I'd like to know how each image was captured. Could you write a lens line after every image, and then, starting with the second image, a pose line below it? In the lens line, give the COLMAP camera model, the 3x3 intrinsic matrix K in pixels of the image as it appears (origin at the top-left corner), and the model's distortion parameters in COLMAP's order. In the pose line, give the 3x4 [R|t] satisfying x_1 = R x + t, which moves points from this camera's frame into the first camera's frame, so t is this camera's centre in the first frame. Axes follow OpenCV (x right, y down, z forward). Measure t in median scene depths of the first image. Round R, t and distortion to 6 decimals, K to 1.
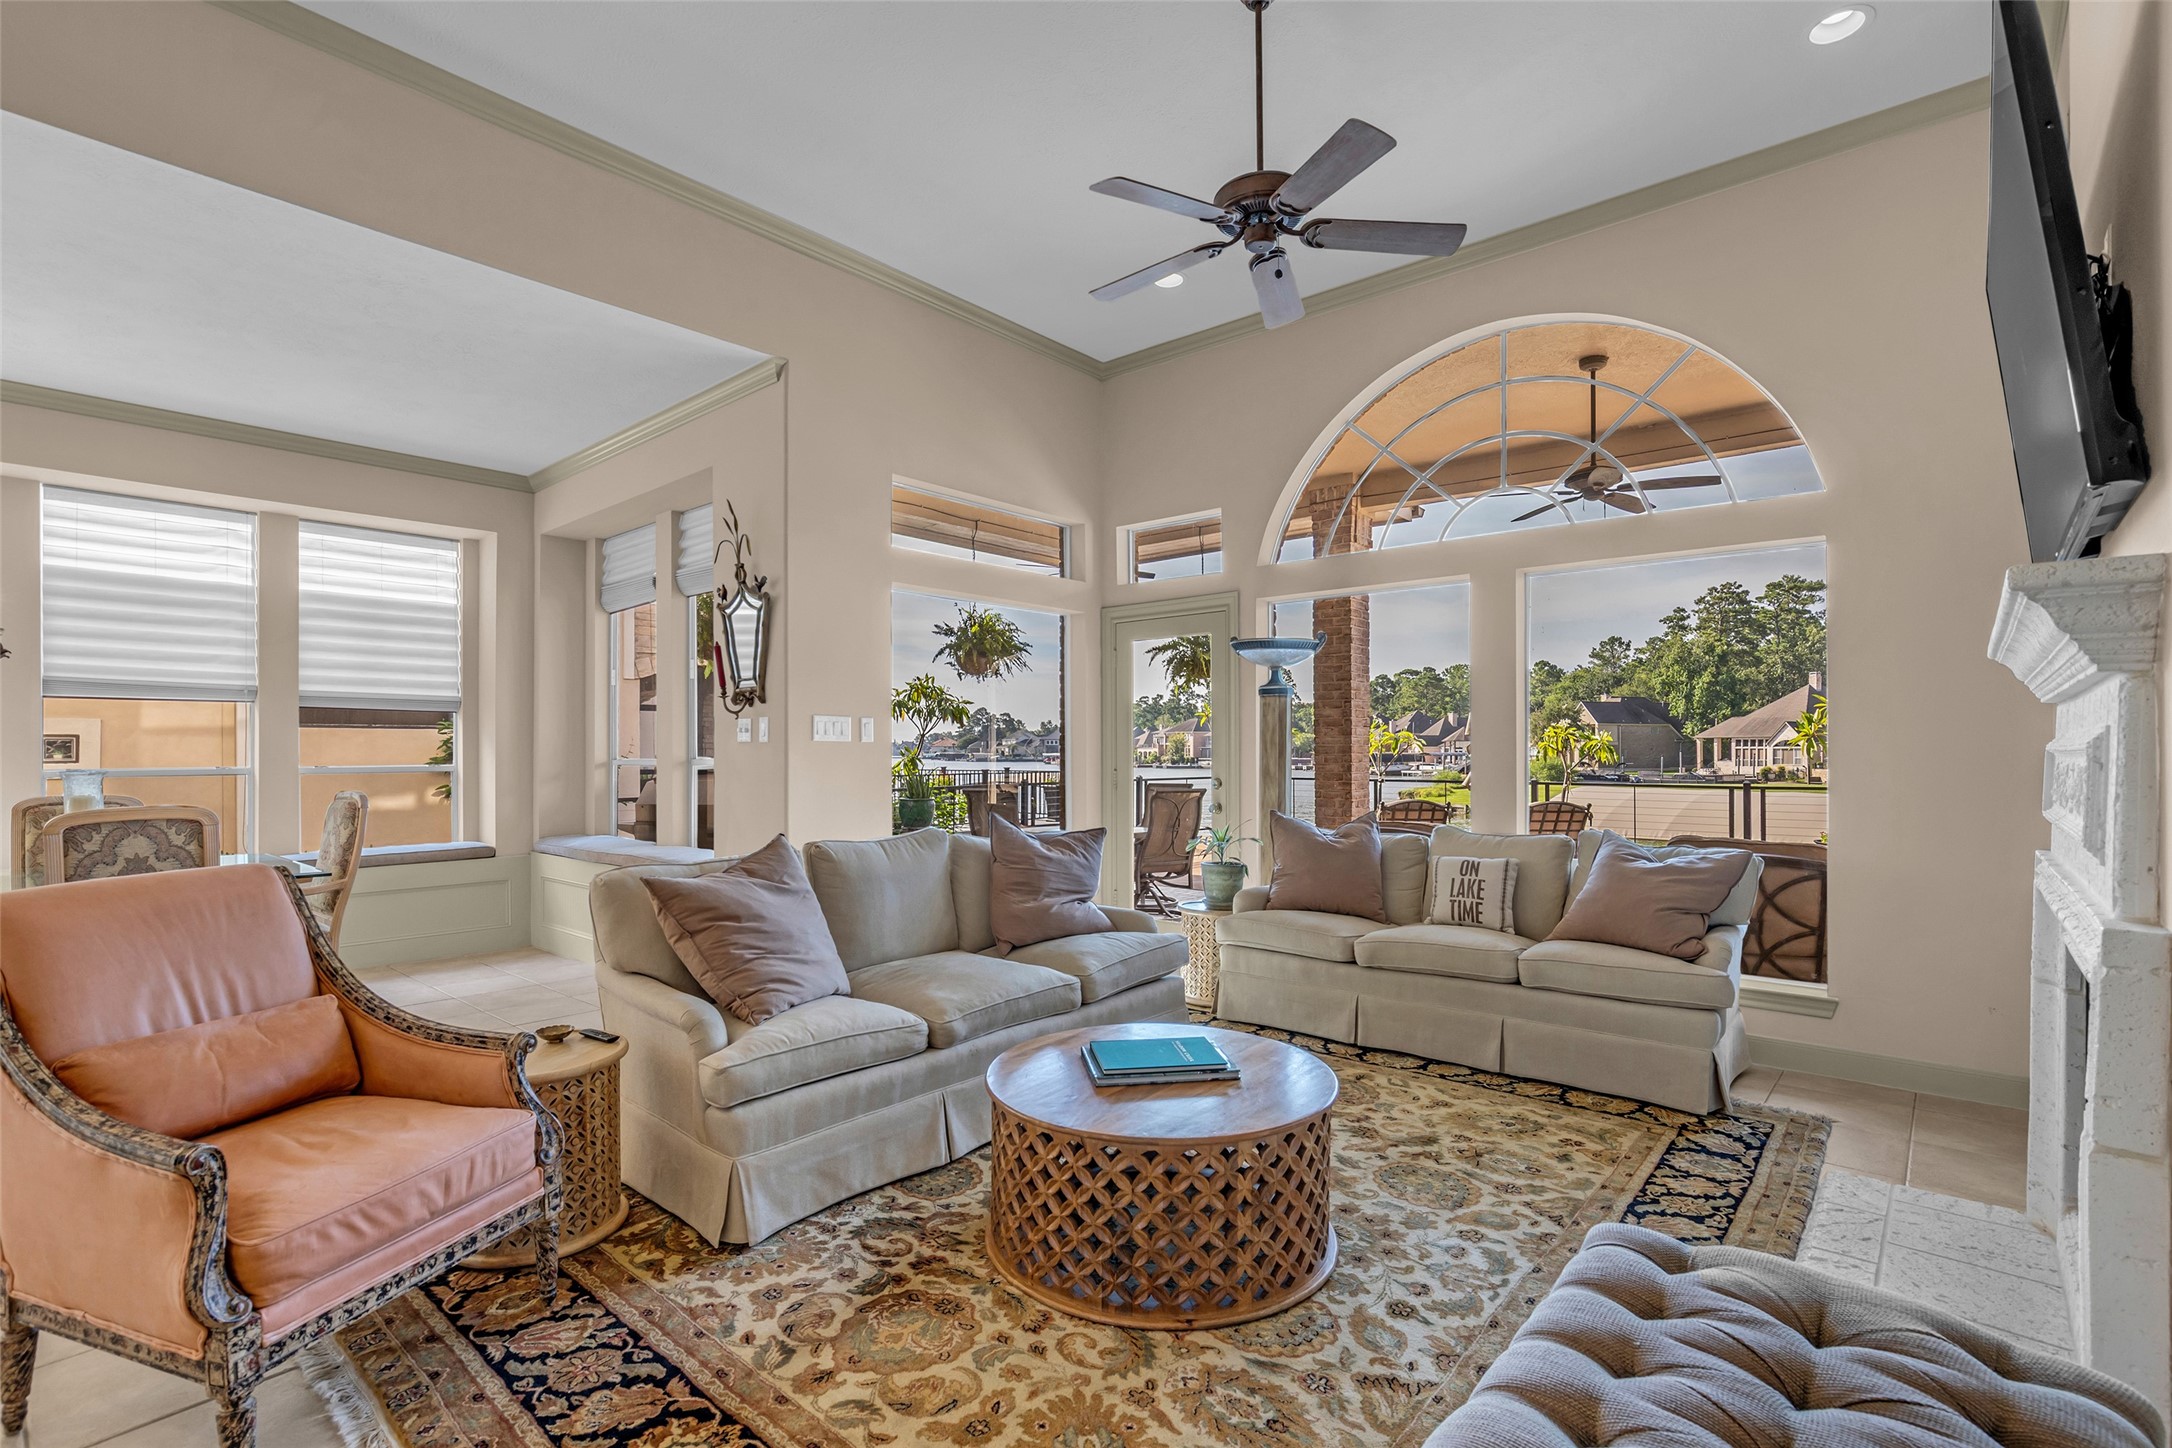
lens RADIAL K [[1000.9, 0, 1084.4], [0, 1000.9, 753.9], [0, 0, 1]] dist [-0.018449, 0.005764]
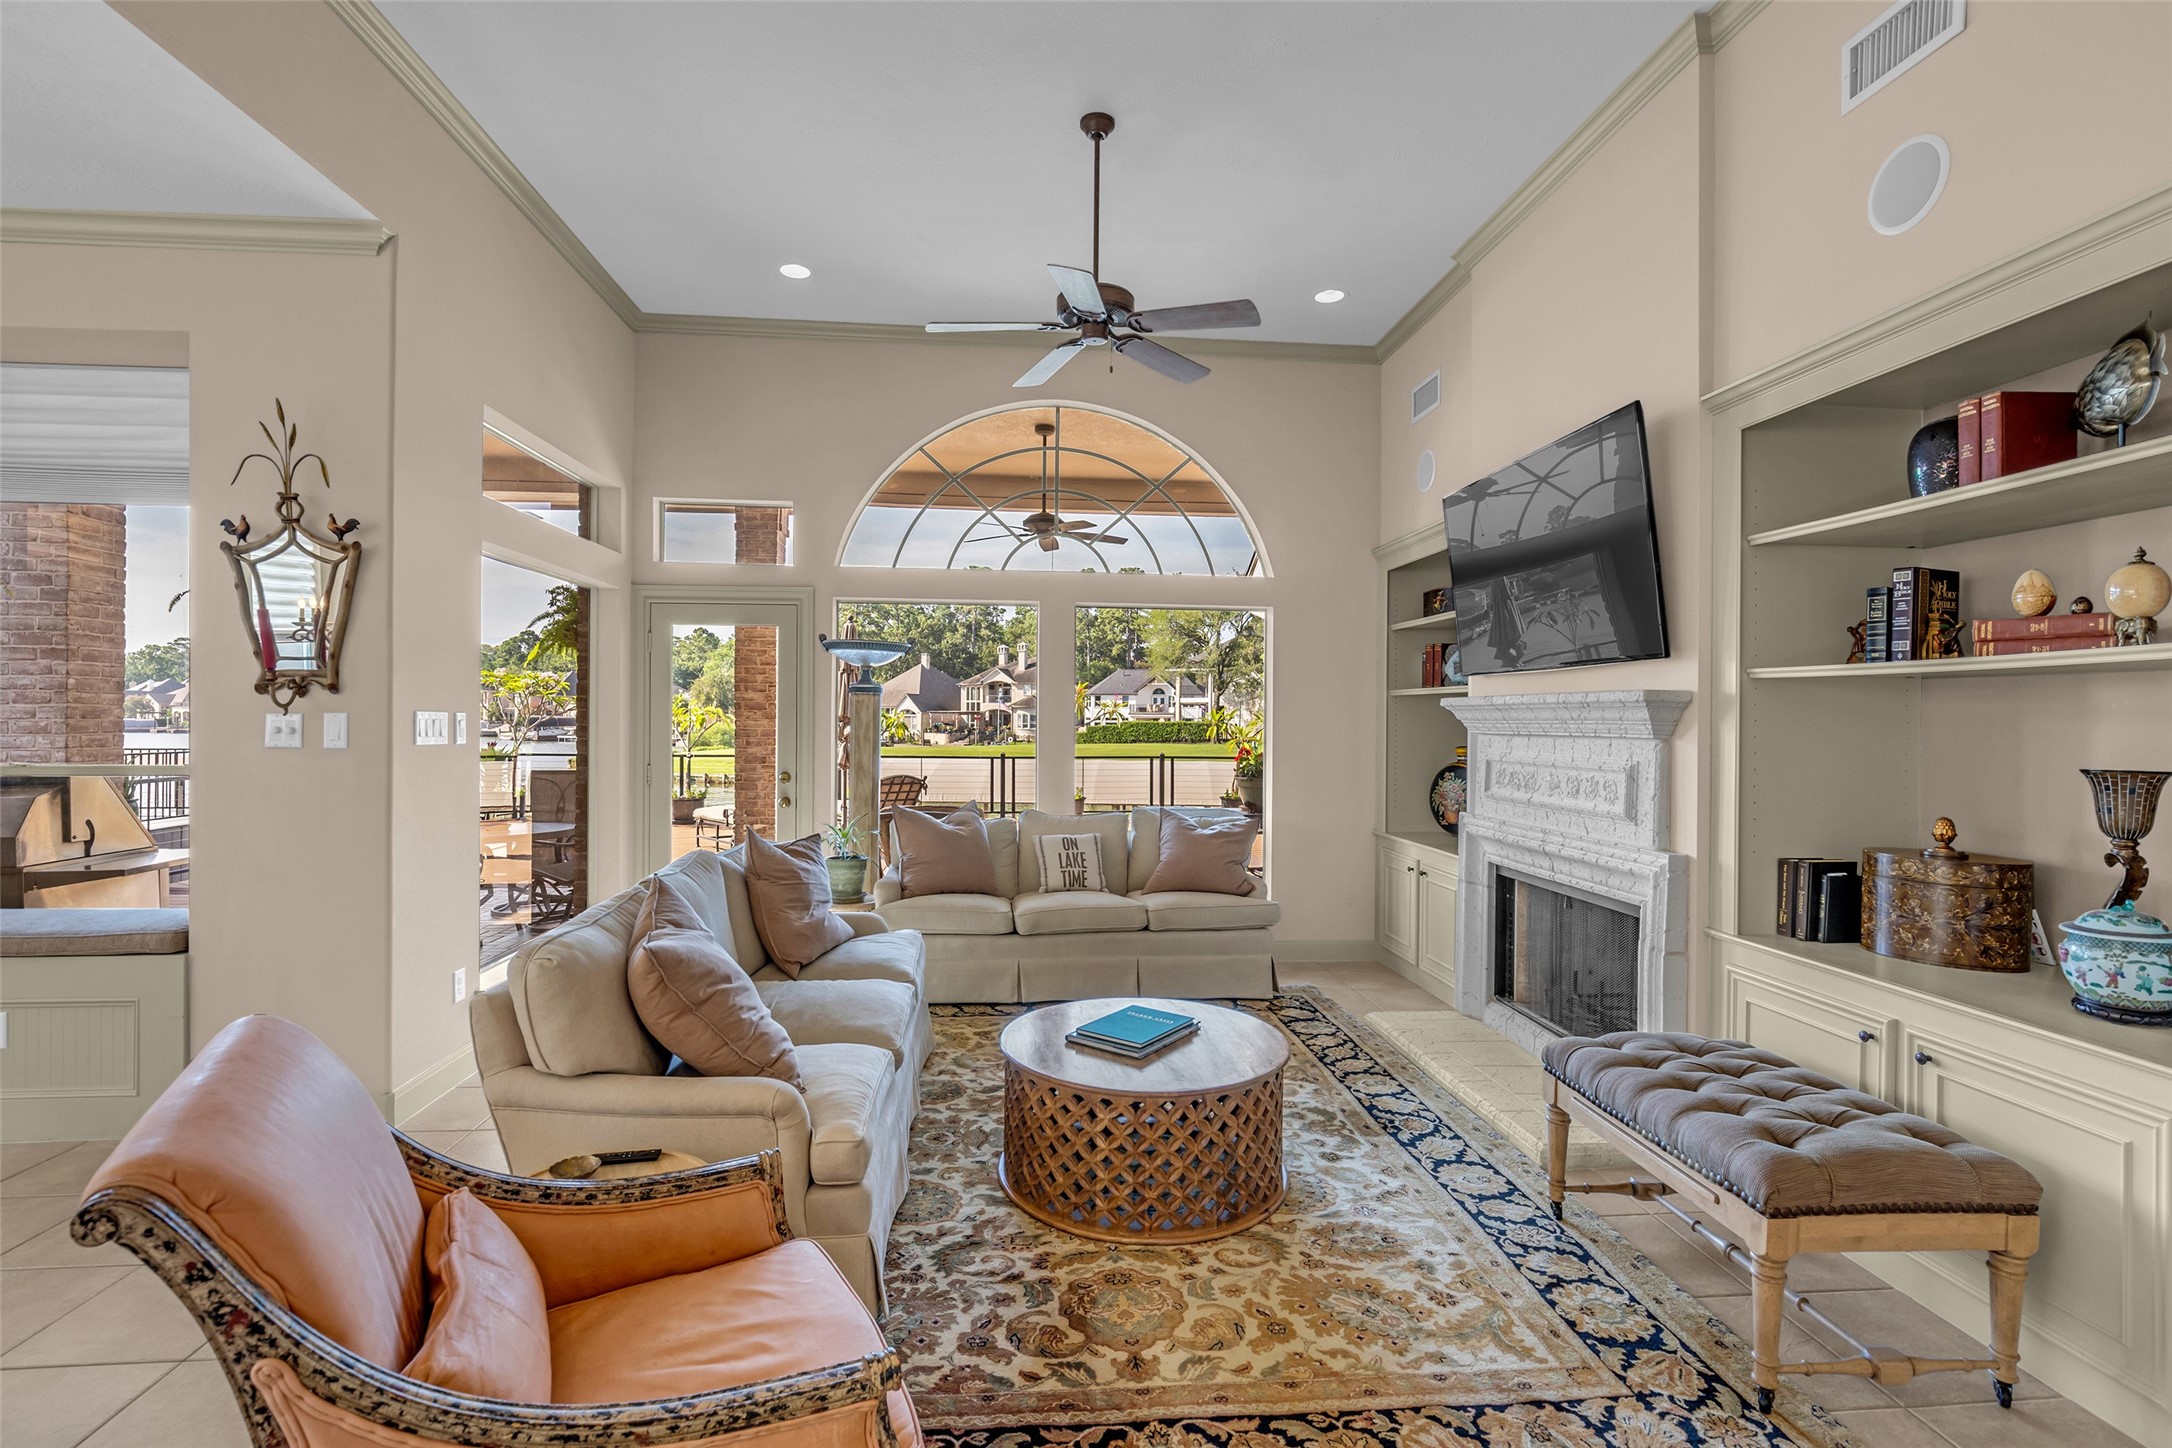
lens RADIAL K [[1000.9, 0, 1085.0], [0, 1000.9, 716.3], [0, 0, 1]] dist [-0.018449, 0.005764]
pose [[0.691427, 0.009906, 0.722378, -0.563425], [-0.009263, 0.999945, -0.004846, -0.043165], [-0.722387, -0.003340, 0.691481, 0.143067]]
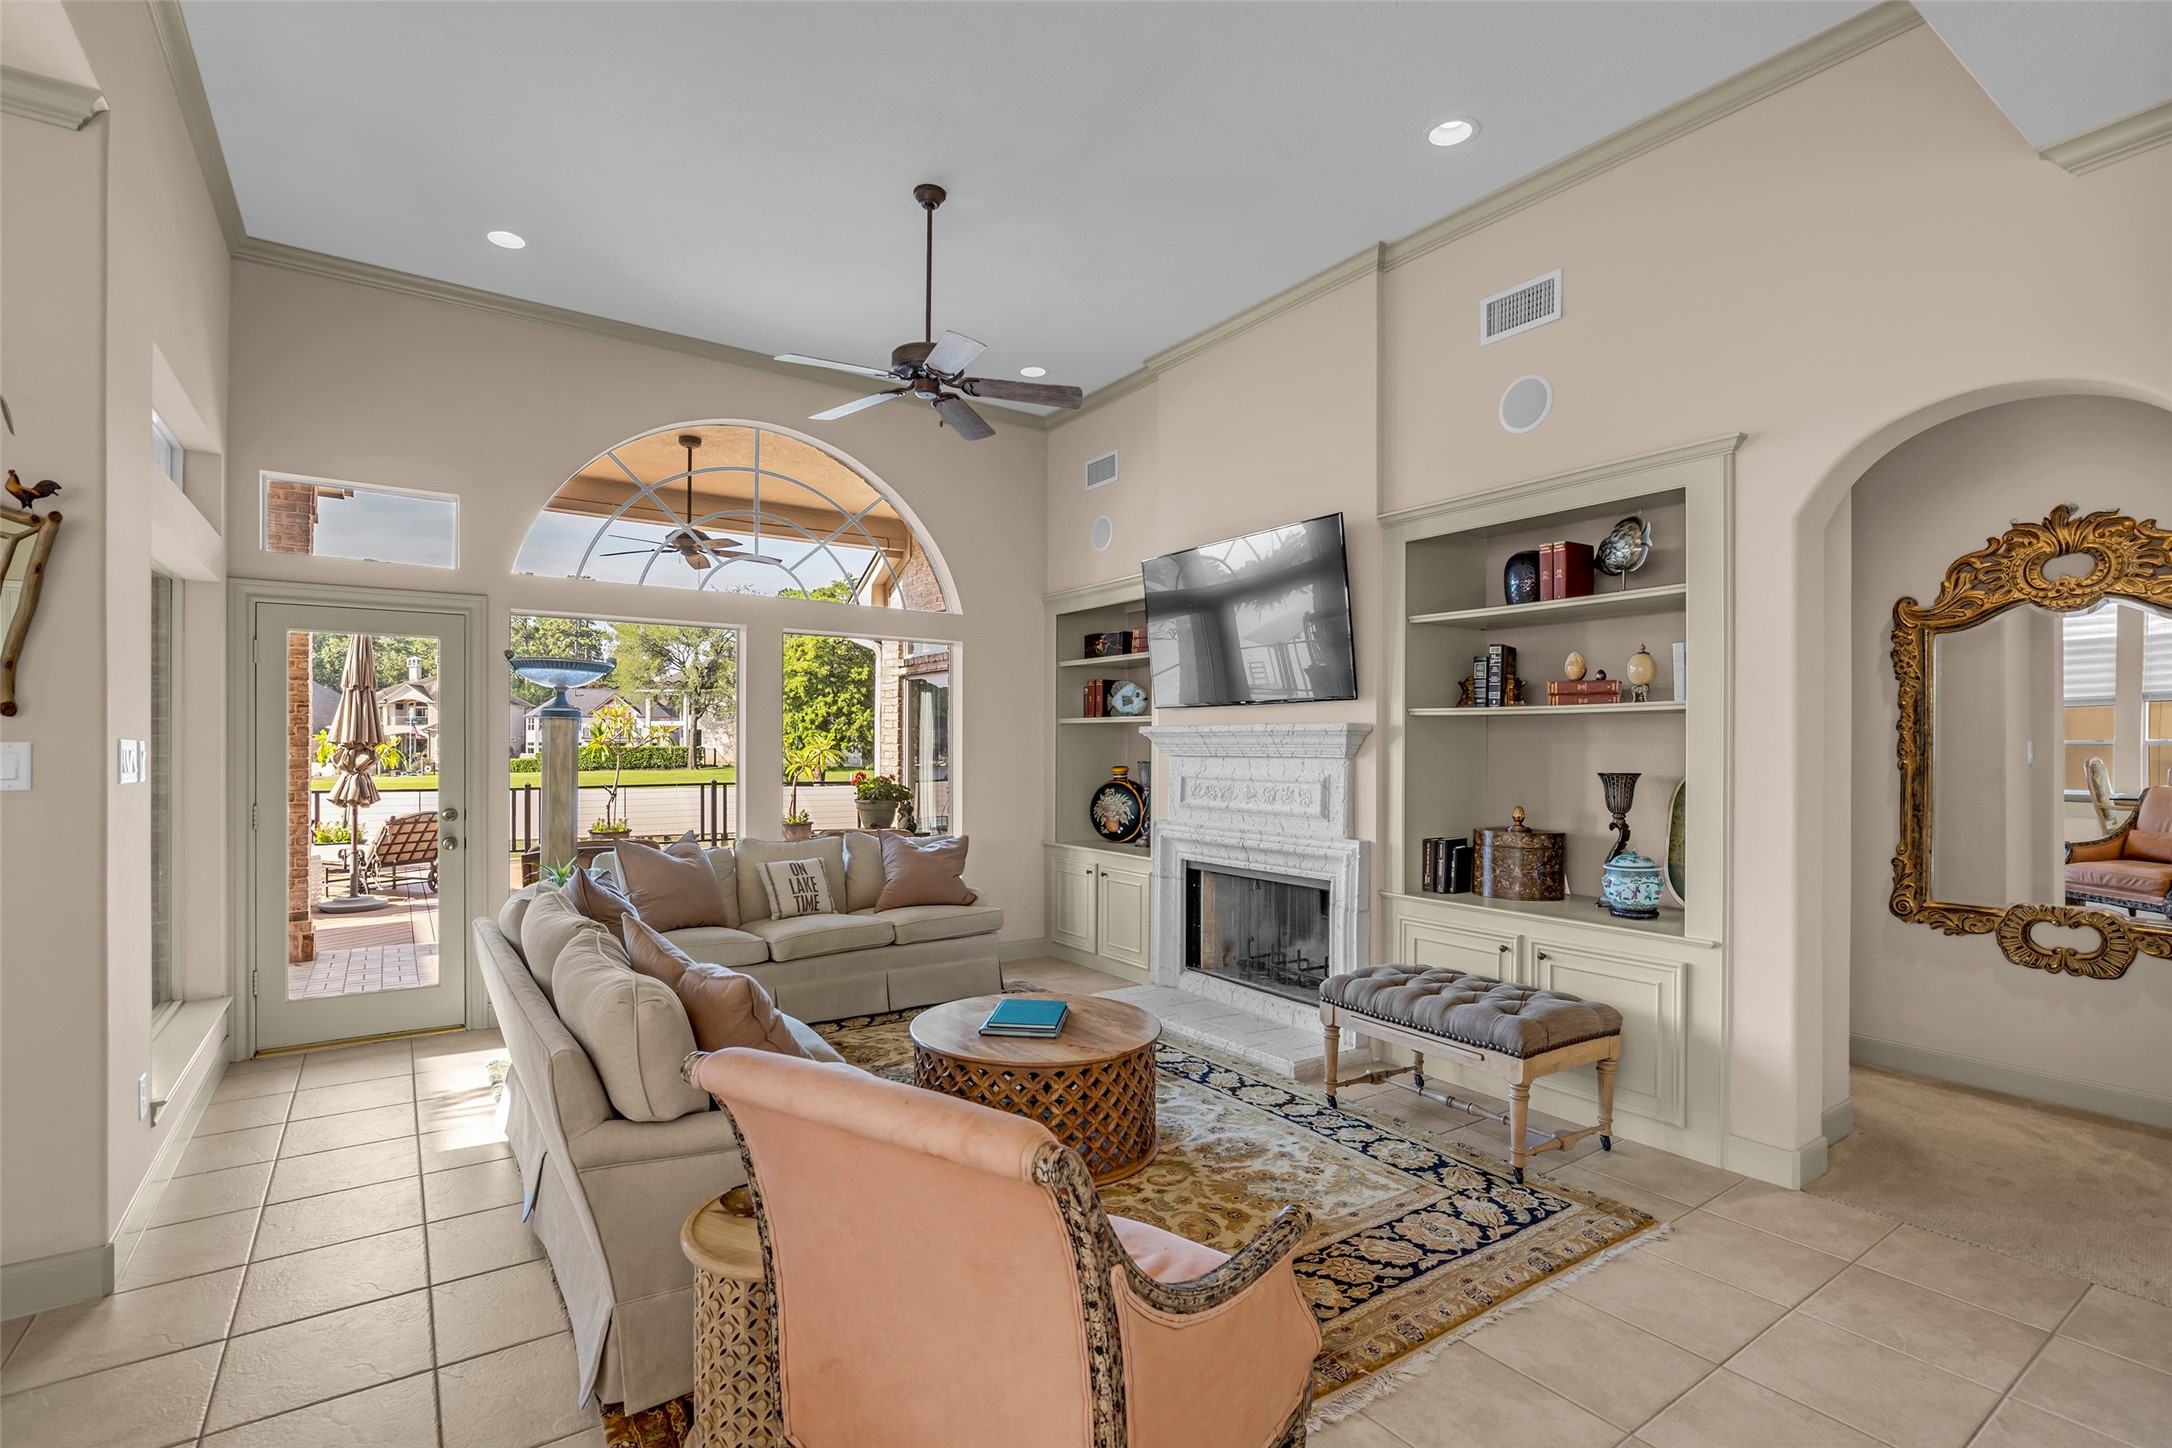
lens RADIAL K [[1000.9, 0, 1072.8], [0, 1000.9, 741.5], [0, 0, 1]] dist [-0.018449, 0.005764]
pose [[0.246524, 0.007657, 0.969106, -0.834392], [-0.003544, 0.999969, -0.006999, -0.042521], [-0.969130, -0.001709, 0.246544, 0.402488]]
